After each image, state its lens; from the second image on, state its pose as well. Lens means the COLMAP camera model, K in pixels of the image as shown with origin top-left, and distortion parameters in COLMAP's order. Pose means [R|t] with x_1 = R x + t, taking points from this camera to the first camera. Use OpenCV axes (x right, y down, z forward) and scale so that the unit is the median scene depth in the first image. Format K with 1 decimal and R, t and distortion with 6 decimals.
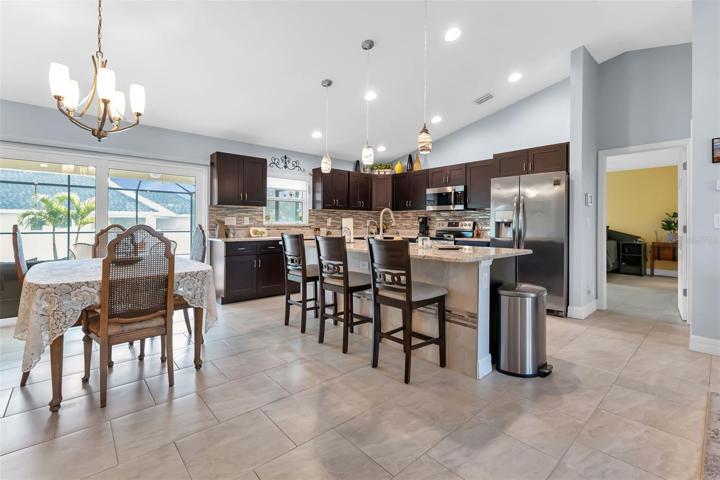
lens RADIAL K [[323.5, 0, 361.2], [0, 323.5, 224.6], [0, 0, 1]] dist [0.004412, 0.000417]
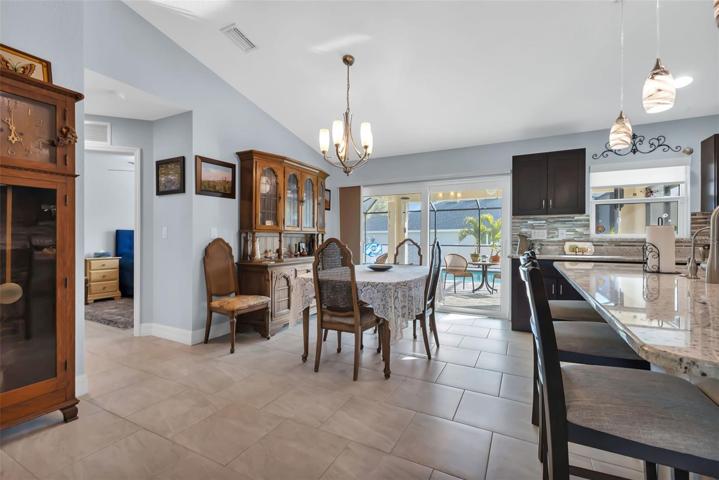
lens RADIAL K [[318.3, 0, 359.5], [0, 318.3, 240.0], [0, 0, 1]] dist [0.003626, 0.000138]
pose [[0.346318, 0.000369, -0.938117, 0.246618], [-0.000465, 1.000000, 0.000221, 0.003913], [0.938117, 0.000360, 0.346318, 0.335446]]
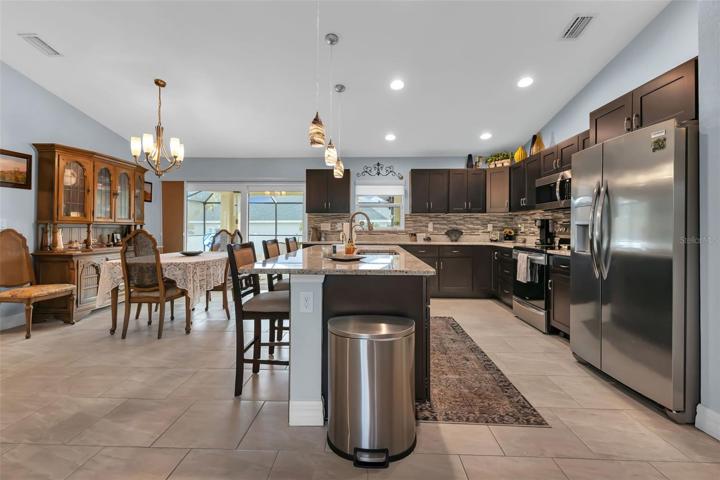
lens RADIAL K [[318.5, 0, 361.6], [0, 318.5, 227.1], [0, 0, 1]] dist [0.002758, -0.000381]
pose [[0.723148, -0.006284, -0.690664, 0.575126], [-0.000485, 0.999954, -0.009607, 0.001984], [0.690693, 0.007282, 0.723112, 0.311368]]
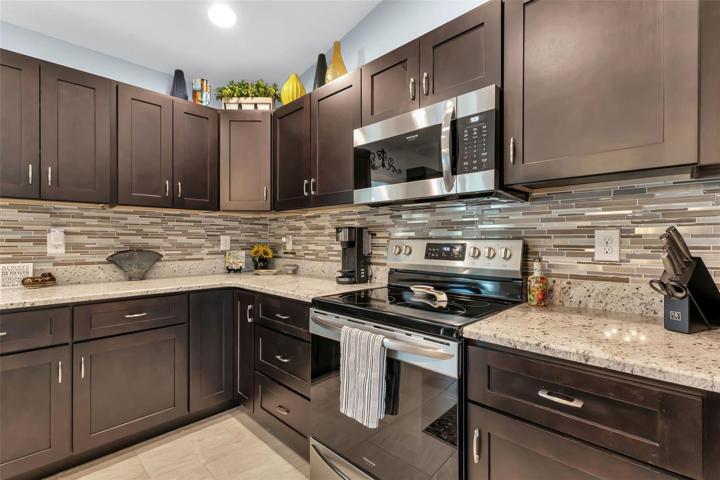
lens RADIAL K [[333.9, 0, 360.0], [0, 333.9, 240.0], [0, 0, 1]] dist [0.002025, 0.000173]
pose [[0.997539, -0.003528, 0.070027, 0.259971], [0.003466, 0.999993, 0.000995, -0.015158], [-0.070030, -0.000749, 0.997545, 0.975007]]
